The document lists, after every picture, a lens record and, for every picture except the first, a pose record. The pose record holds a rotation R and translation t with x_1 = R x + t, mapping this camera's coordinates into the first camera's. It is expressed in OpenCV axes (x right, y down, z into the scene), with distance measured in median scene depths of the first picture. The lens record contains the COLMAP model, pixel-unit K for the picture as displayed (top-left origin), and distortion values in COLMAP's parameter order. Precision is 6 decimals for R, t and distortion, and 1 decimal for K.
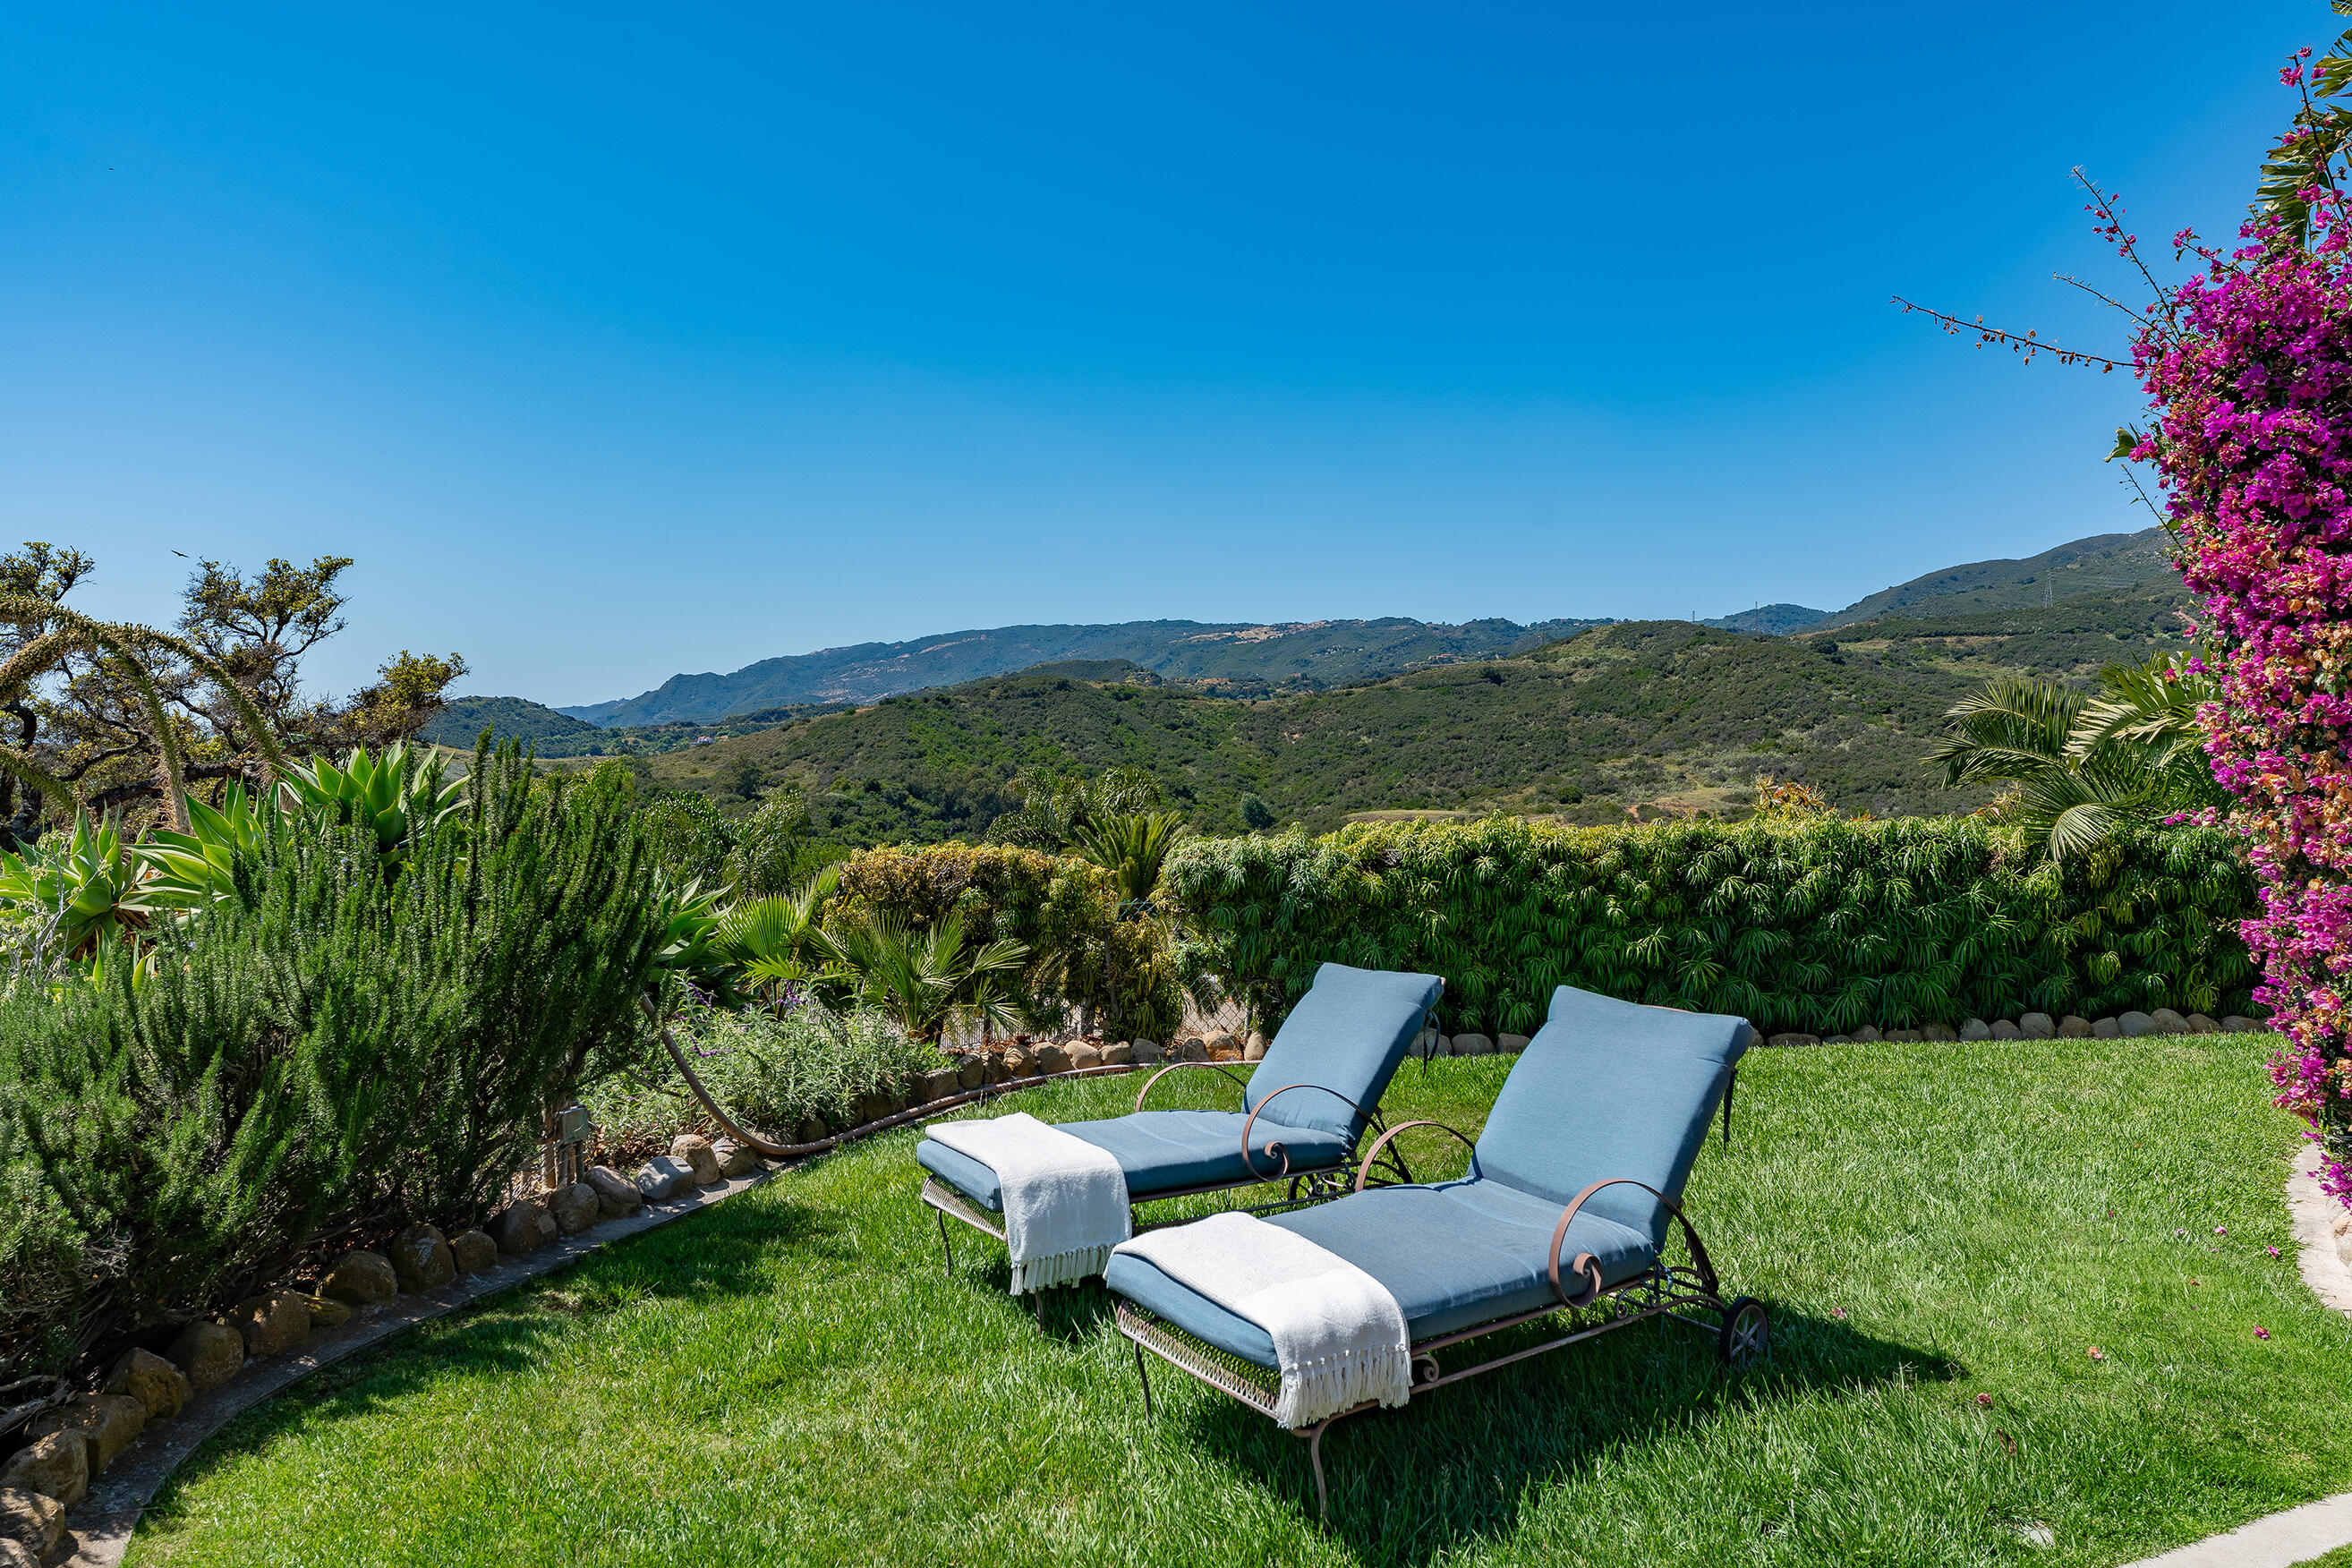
lens RADIAL K [[1413.3, 0, 1176.0], [0, 1413.3, 784.0], [0, 0, 1]] dist [-0.000651, -0.001937]
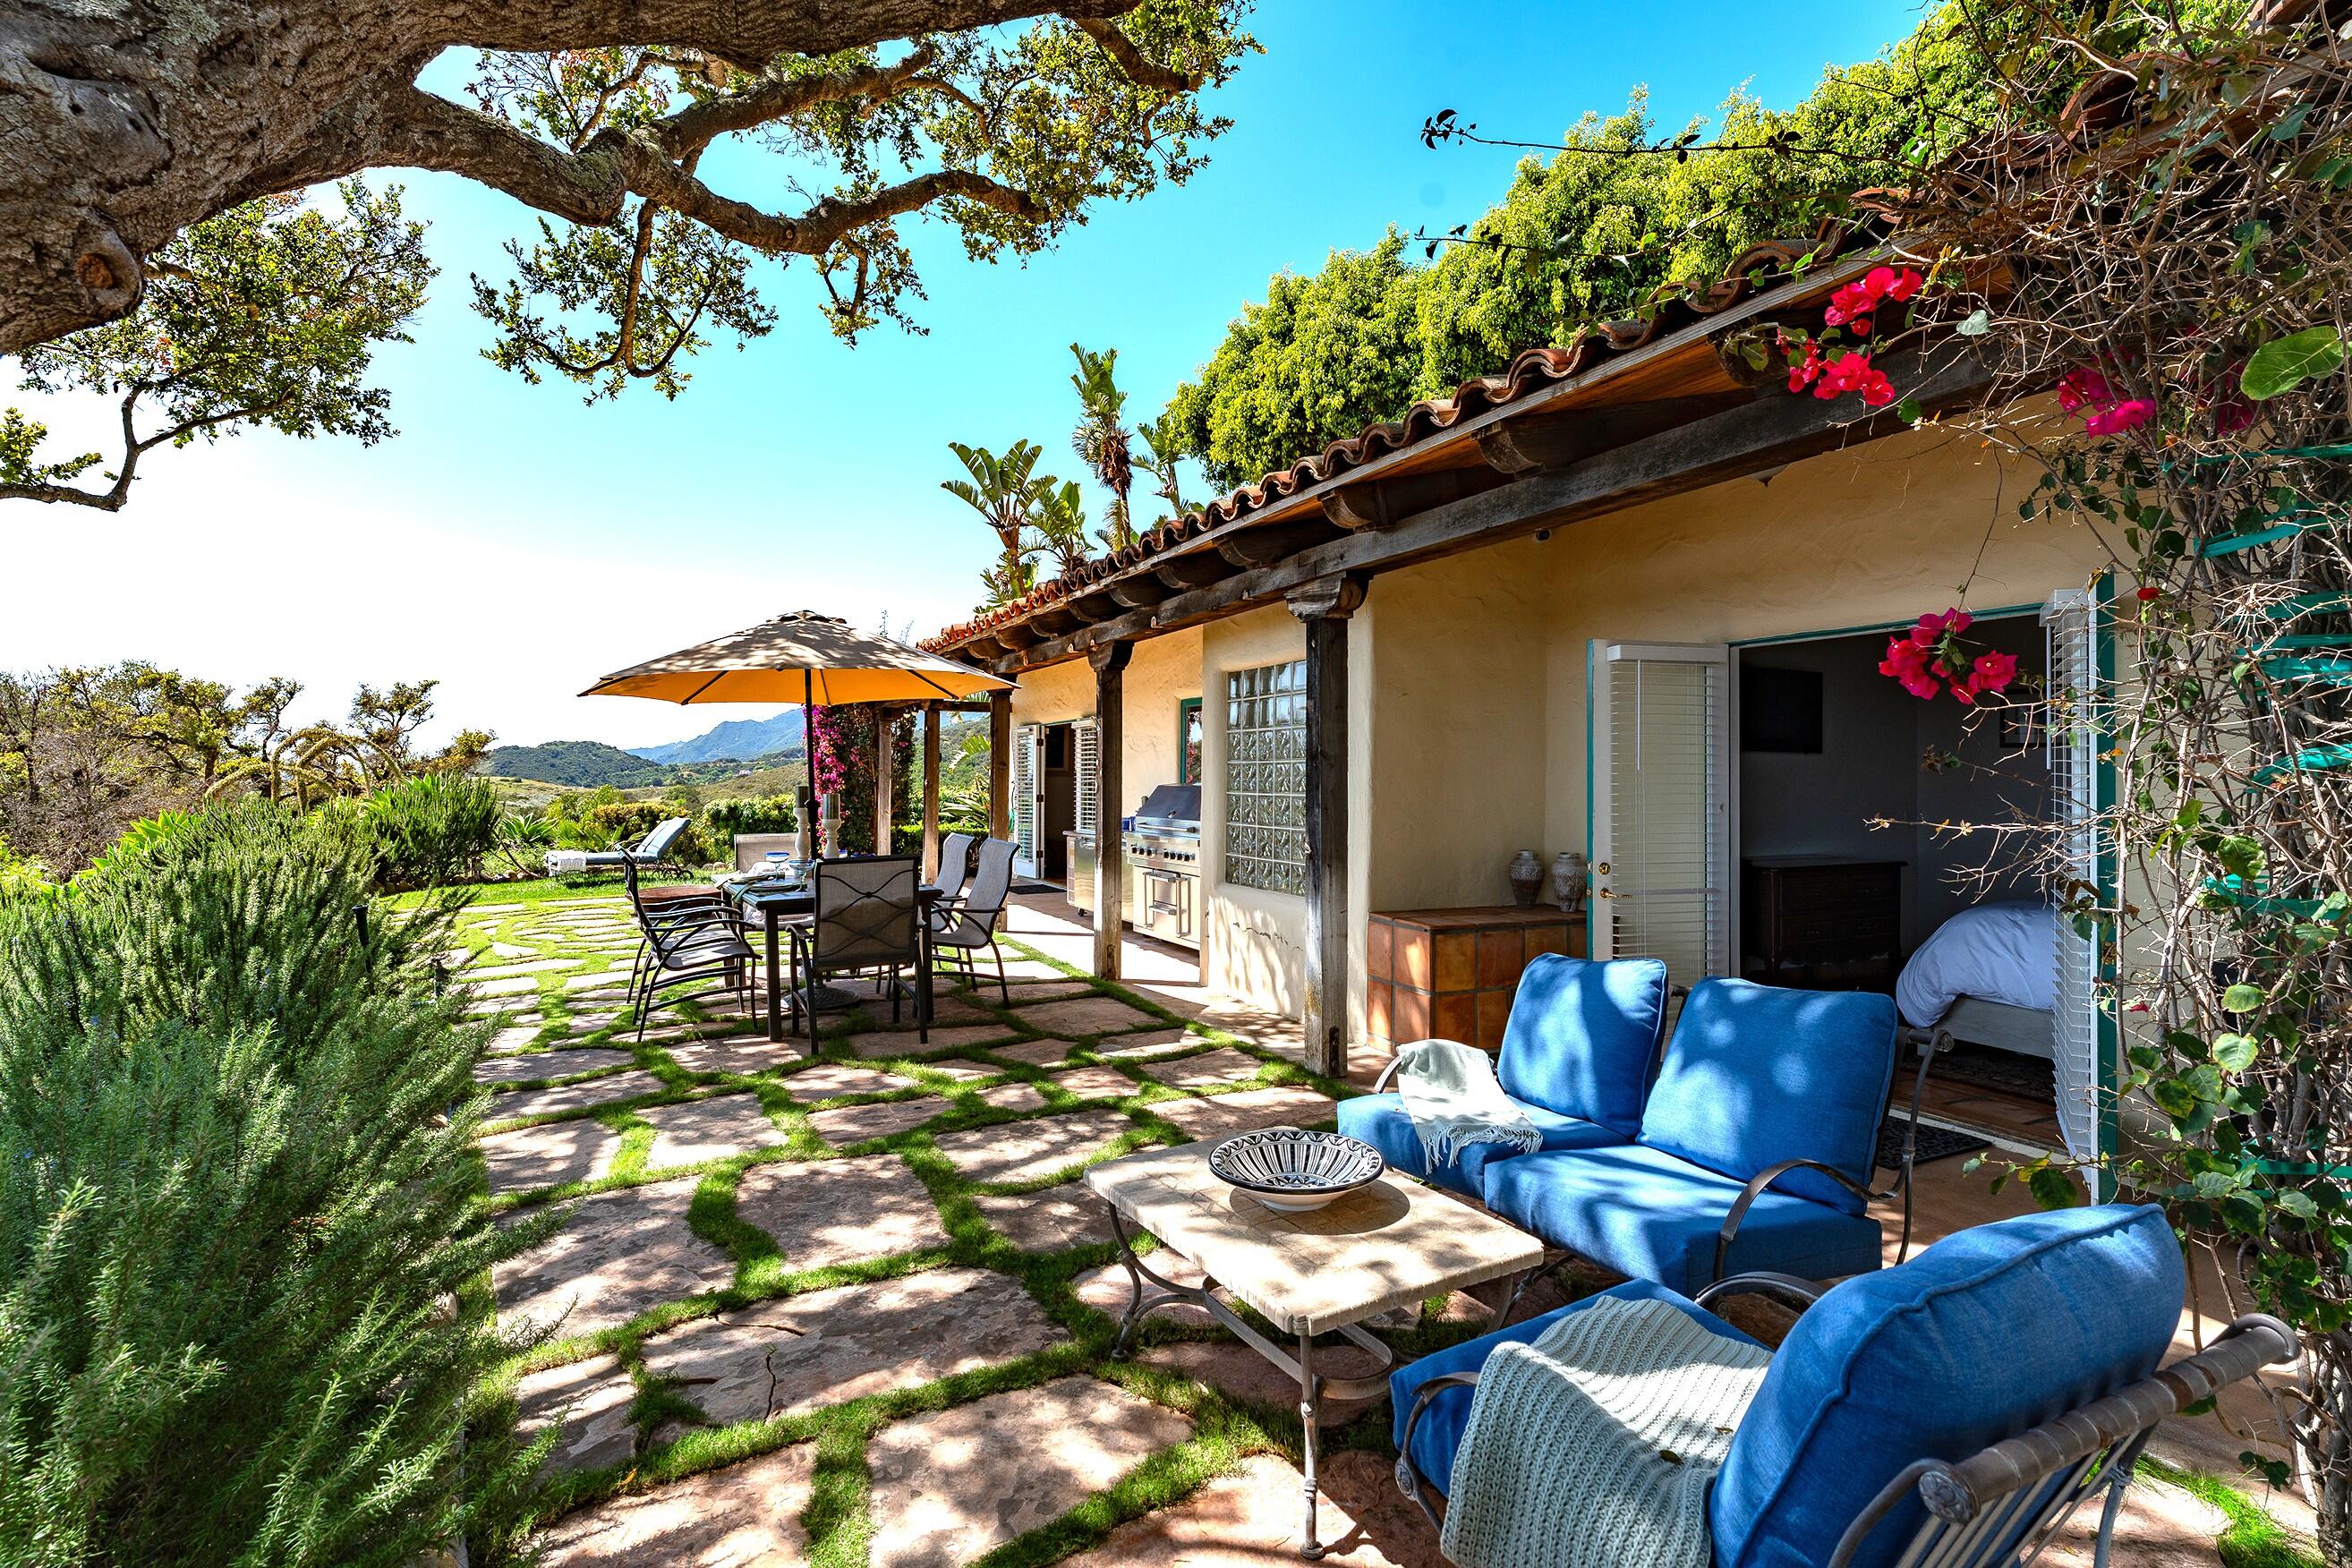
lens RADIAL K [[1109.1, 0, 1175.5], [0, 1109.1, 771.9], [0, 0, 1]] dist [-0.001656, -0.000147]
pose [[0.998826, -0.015693, 0.045827, 0.386585], [0.016898, 0.999518, -0.026026, 0.024969], [-0.045396, 0.026770, 0.998610, -0.612304]]
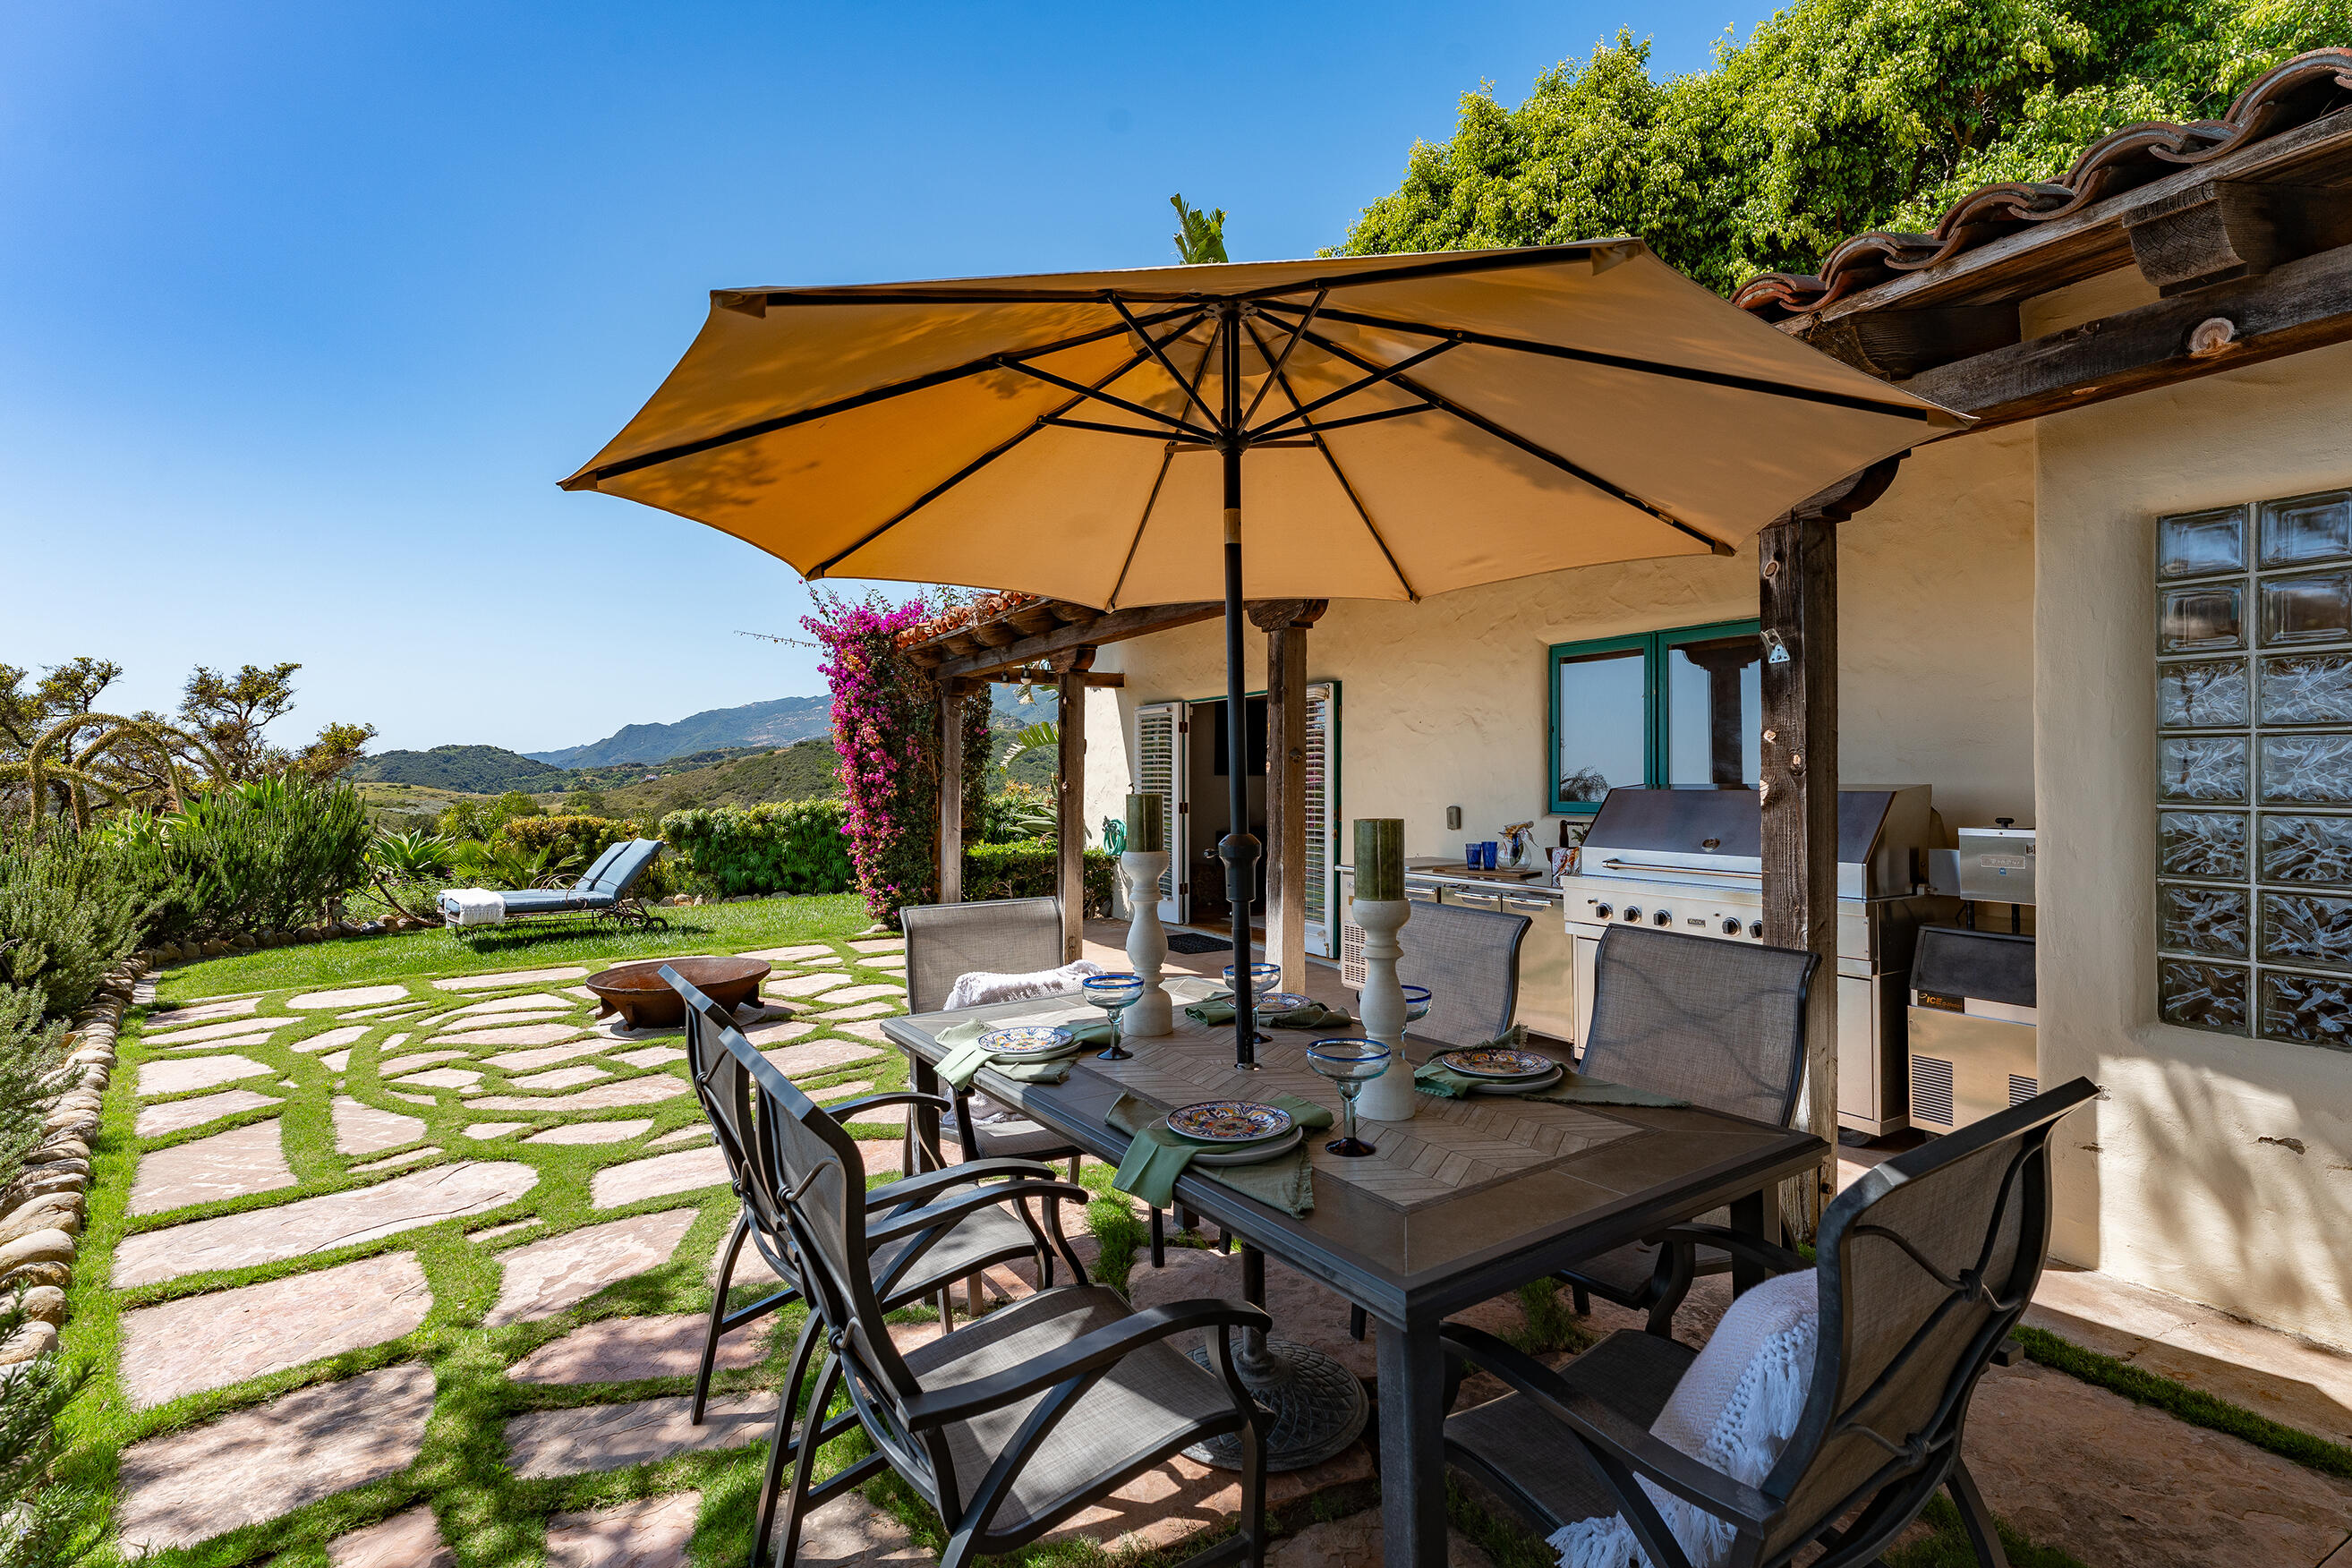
lens RADIAL K [[1098.4, 0, 1181.8], [0, 1098.4, 777.8], [0, 0, 1]] dist [-0.009673, 0.001740]
pose [[0.991794, -0.019184, 0.126401, 0.259505], [0.022140, 0.999512, -0.022017, 0.018676], [-0.125917, 0.024635, 0.991735, -0.364636]]
